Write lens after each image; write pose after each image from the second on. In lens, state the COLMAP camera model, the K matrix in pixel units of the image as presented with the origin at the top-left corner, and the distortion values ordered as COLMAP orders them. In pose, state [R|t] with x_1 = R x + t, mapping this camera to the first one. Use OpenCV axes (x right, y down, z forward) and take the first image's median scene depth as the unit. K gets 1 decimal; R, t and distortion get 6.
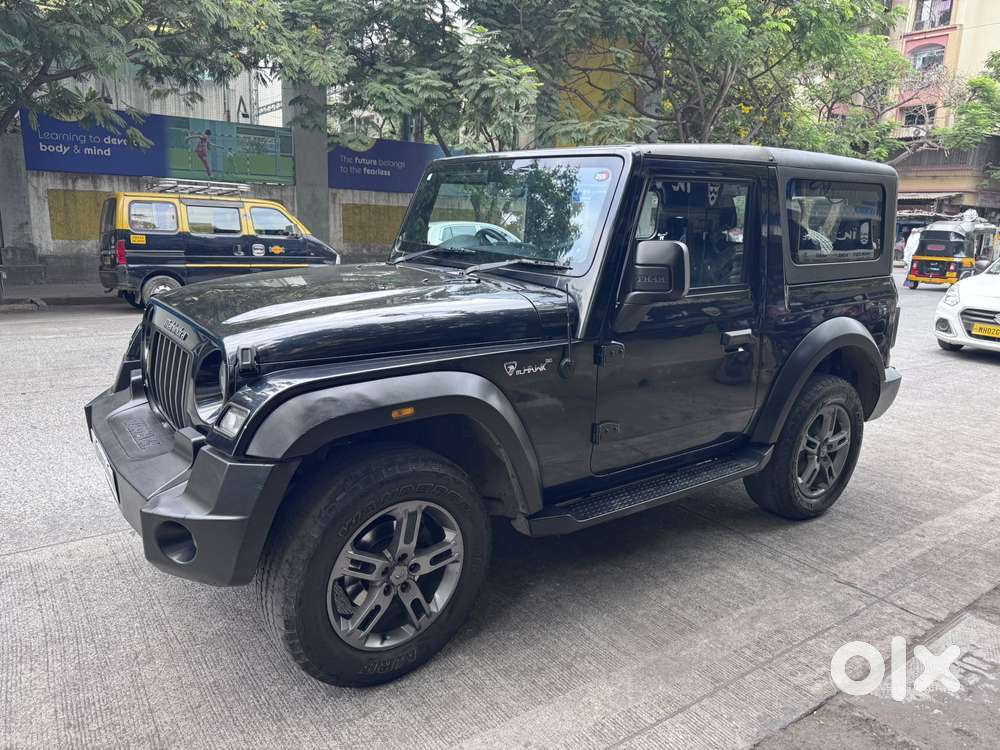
lens RADIAL K [[709.6, 0, 495.7], [0, 709.6, 378.3], [0, 0, 1]] dist [0.028107, -0.033961]
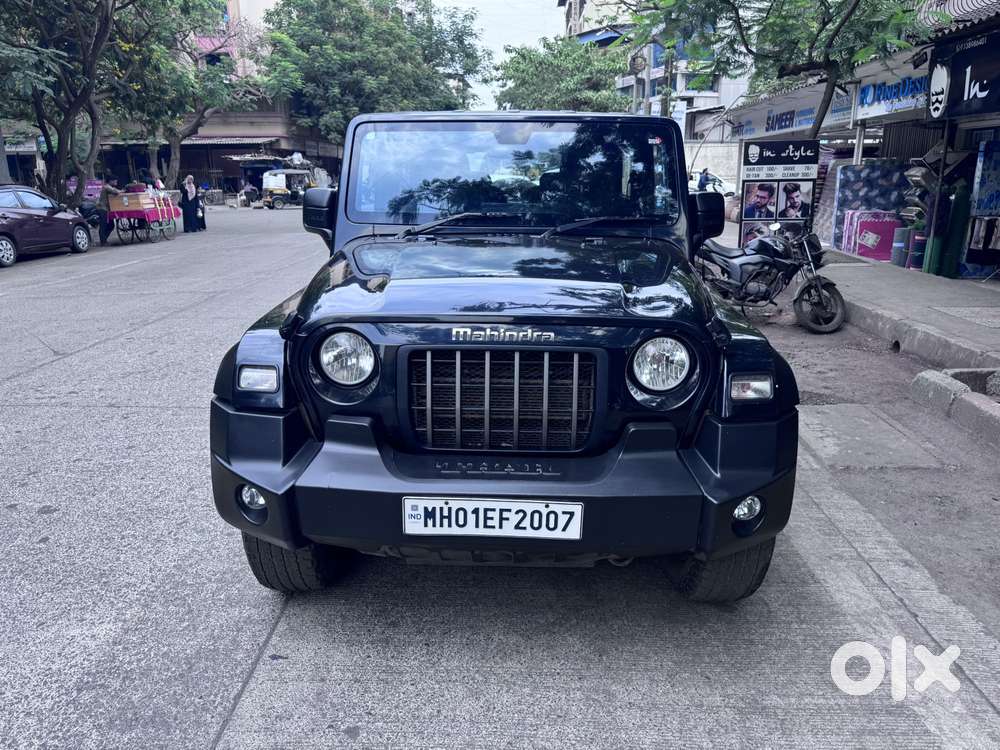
lens RADIAL K [[709.6, 0, 500.3], [0, 709.6, 369.4], [0, 0, 1]] dist [0.028107, -0.033961]
pose [[0.607681, -0.245548, 0.755268, -0.750500], [0.197891, 0.967822, 0.155432, -0.110590], [-0.769131, 0.055008, 0.636719, 0.330440]]
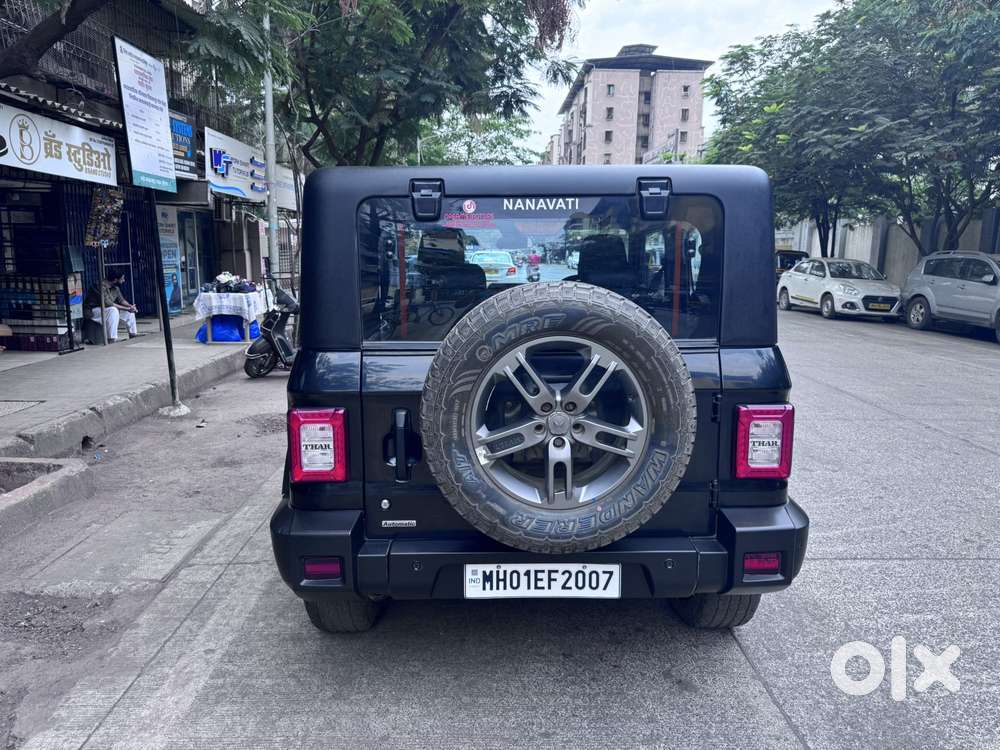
lens RADIAL K [[709.6, 0, 497.1], [0, 709.6, 364.0], [0, 0, 1]] dist [0.028107, -0.033961]
pose [[-0.570885, 0.094106, -0.815619, 1.006980], [-0.207367, 0.944675, 0.254142, -0.338596], [0.794411, 0.314218, -0.519786, 1.532650]]
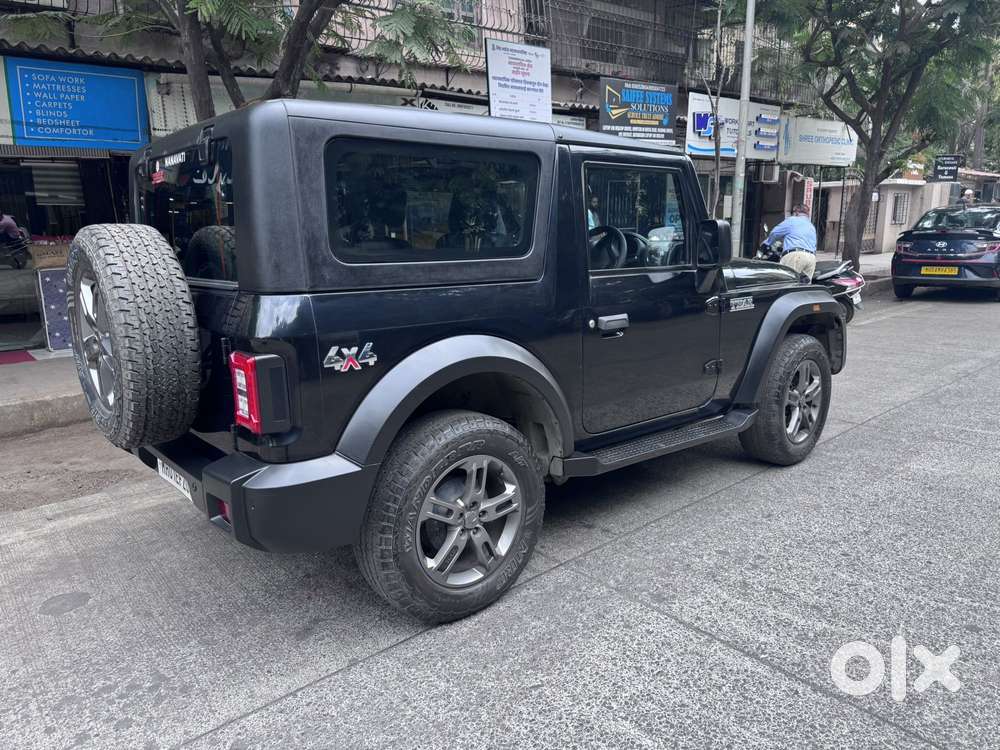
lens RADIAL K [[709.6, 0, 498.7], [0, 709.6, 371.5], [0, 0, 1]] dist [0.028107, -0.033961]
pose [[-0.996758, 0.008032, -0.080060, 0.213846], [-0.026092, 0.908970, 0.416043, -0.433872], [0.076114, 0.416783, -0.905814, 1.963434]]
